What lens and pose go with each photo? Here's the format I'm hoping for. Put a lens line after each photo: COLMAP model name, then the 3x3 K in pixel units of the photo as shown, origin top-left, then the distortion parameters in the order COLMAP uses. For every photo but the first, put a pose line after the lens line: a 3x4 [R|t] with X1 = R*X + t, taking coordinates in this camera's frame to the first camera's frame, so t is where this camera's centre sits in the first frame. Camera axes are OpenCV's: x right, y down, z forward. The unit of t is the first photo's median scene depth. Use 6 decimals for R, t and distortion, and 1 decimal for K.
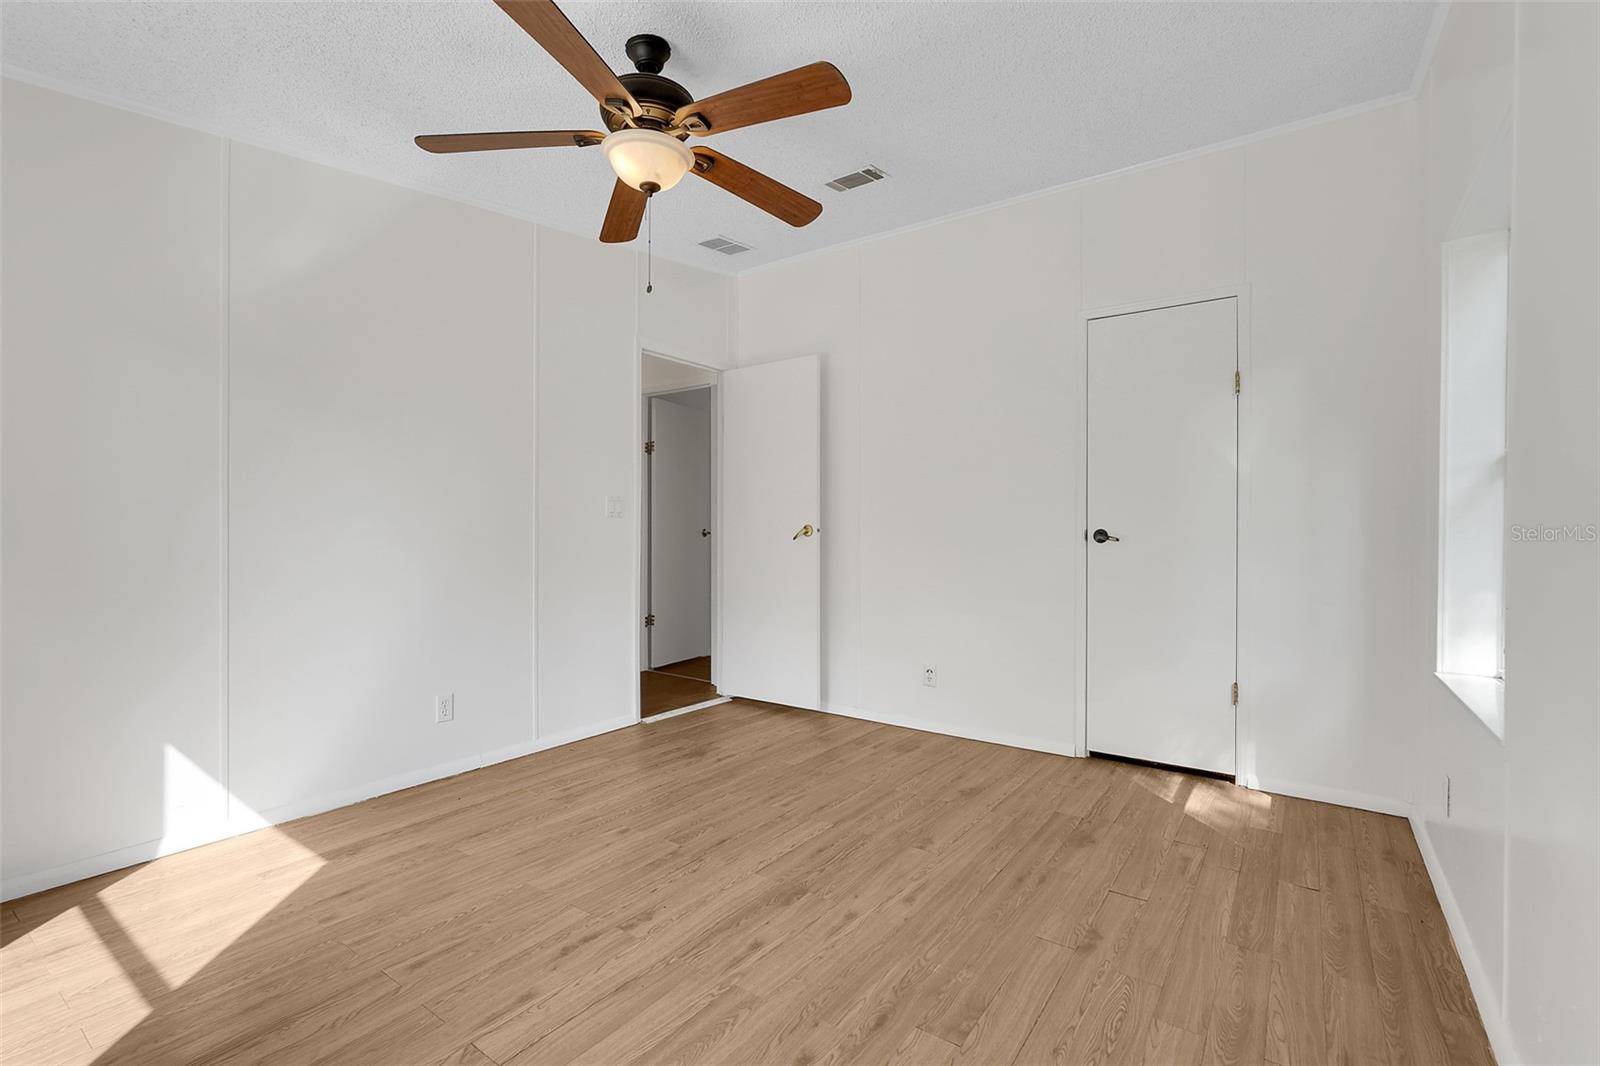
lens RADIAL K [[699.8, 0, 801.7], [0, 699.8, 538.7], [0, 0, 1]] dist [-0.011764, 0.008927]
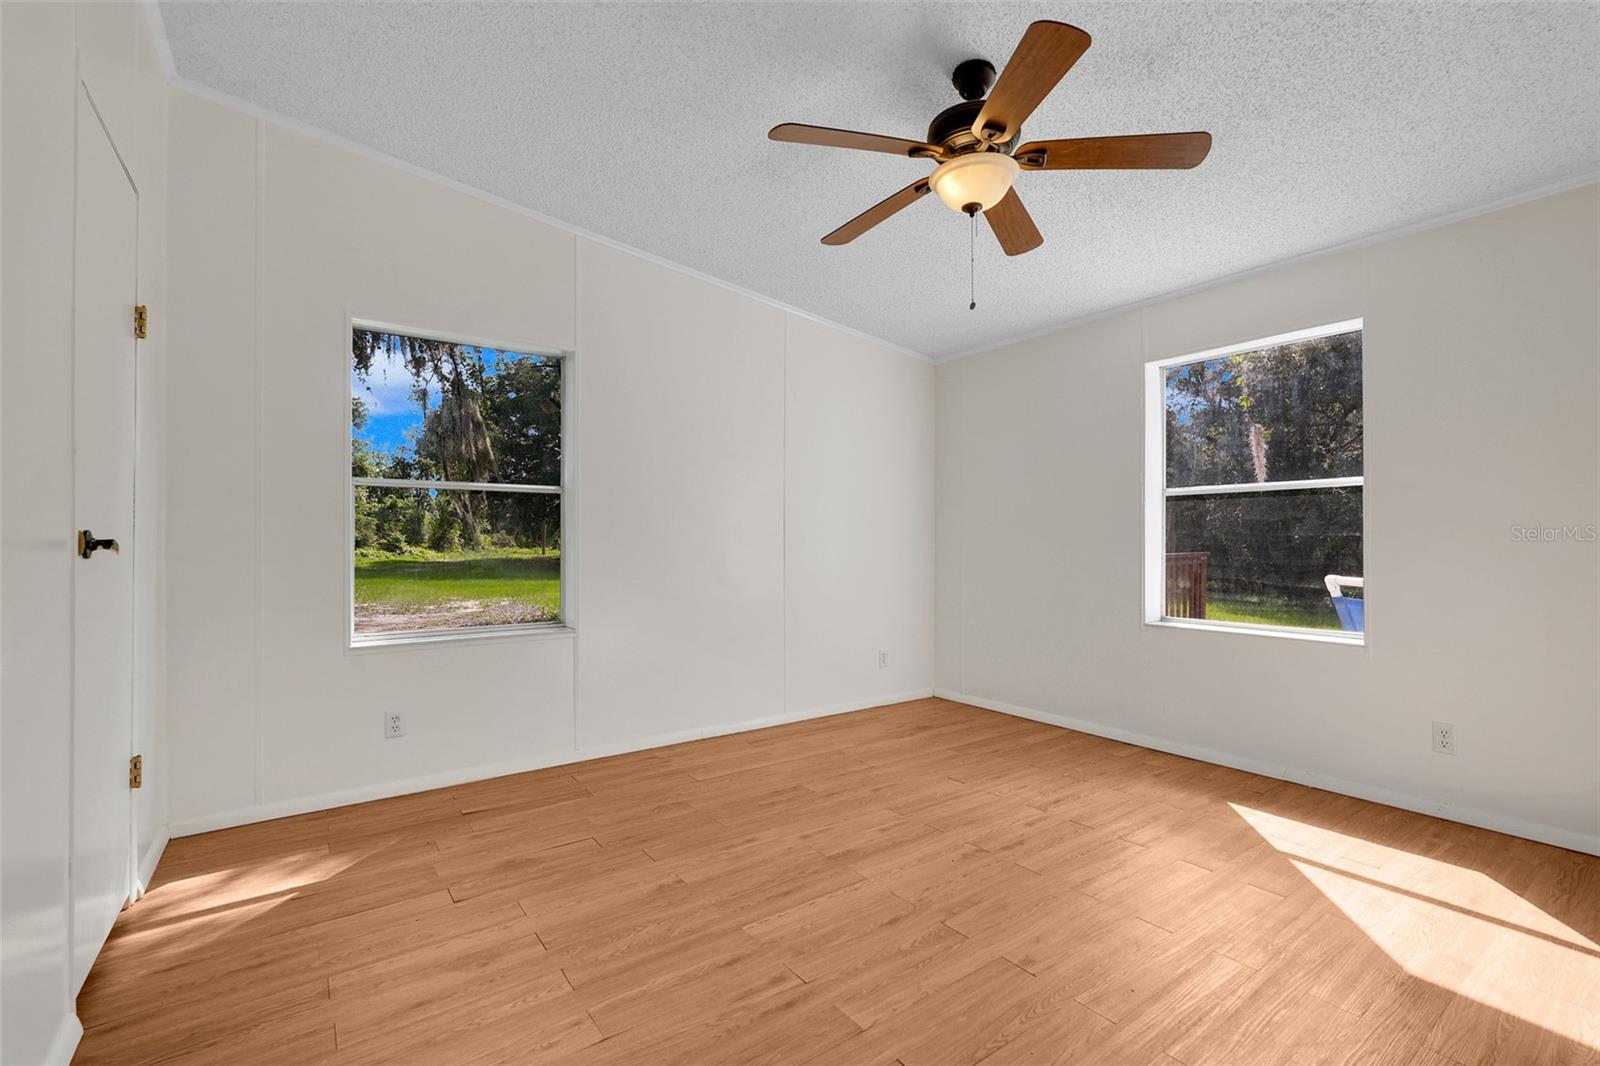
lens RADIAL K [[699.8, 0, 801.7], [0, 699.8, 538.7], [0, 0, 1]] dist [-0.011764, 0.008927]
pose [[-0.945281, -0.003442, 0.326238, -0.319836], [-0.001559, 0.999981, 0.006034, -0.017966], [-0.326252, 0.005195, -0.945268, 2.077043]]
